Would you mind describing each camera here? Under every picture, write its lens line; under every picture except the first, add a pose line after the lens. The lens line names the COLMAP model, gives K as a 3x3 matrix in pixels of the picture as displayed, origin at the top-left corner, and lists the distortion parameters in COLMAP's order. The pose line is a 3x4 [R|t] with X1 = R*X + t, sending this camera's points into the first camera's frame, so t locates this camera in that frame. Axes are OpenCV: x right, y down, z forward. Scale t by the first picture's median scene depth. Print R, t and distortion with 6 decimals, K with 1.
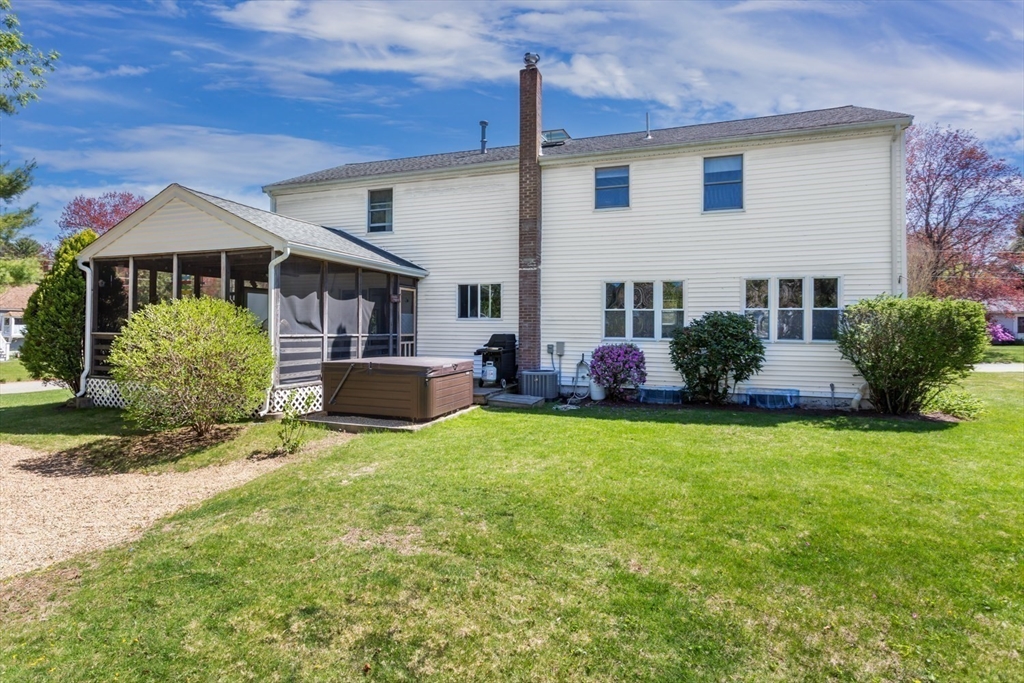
lens RADIAL K [[534.9, 0, 518.3], [0, 534.9, 320.5], [0, 0, 1]] dist [-0.006582, 0.001802]
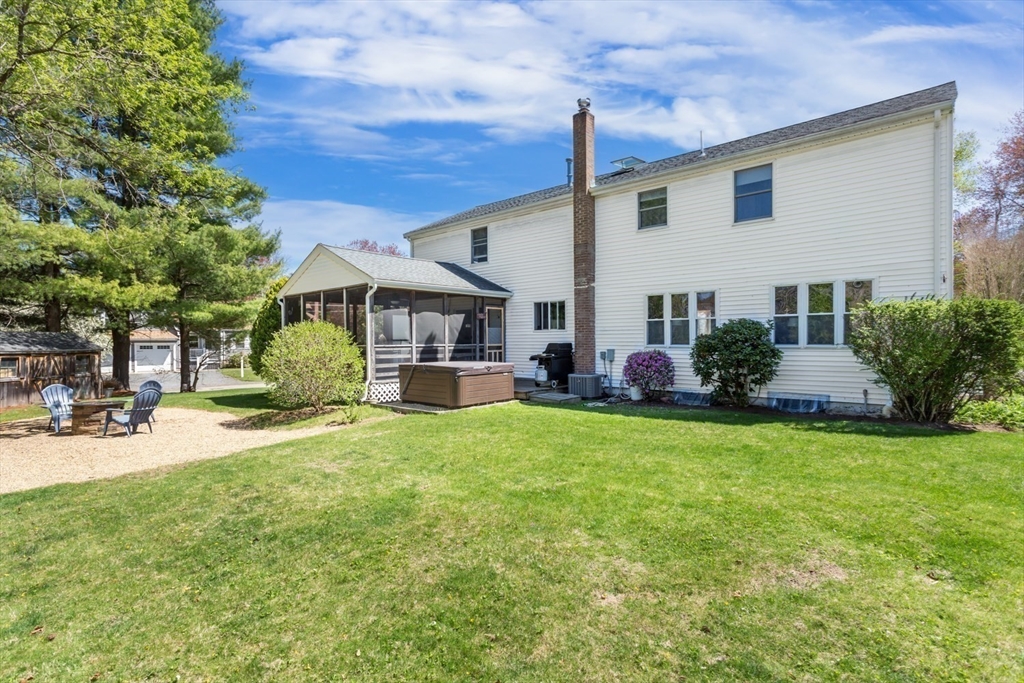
lens RADIAL K [[503.0, 0, 511.1], [0, 503.0, 342.8], [0, 0, 1]] dist [-0.000505, 0.003827]
pose [[0.927647, -0.012952, -0.373235, 0.306917], [0.020420, 0.999662, 0.016061, 0.005214], [0.372901, -0.022521, 0.927598, -0.081813]]
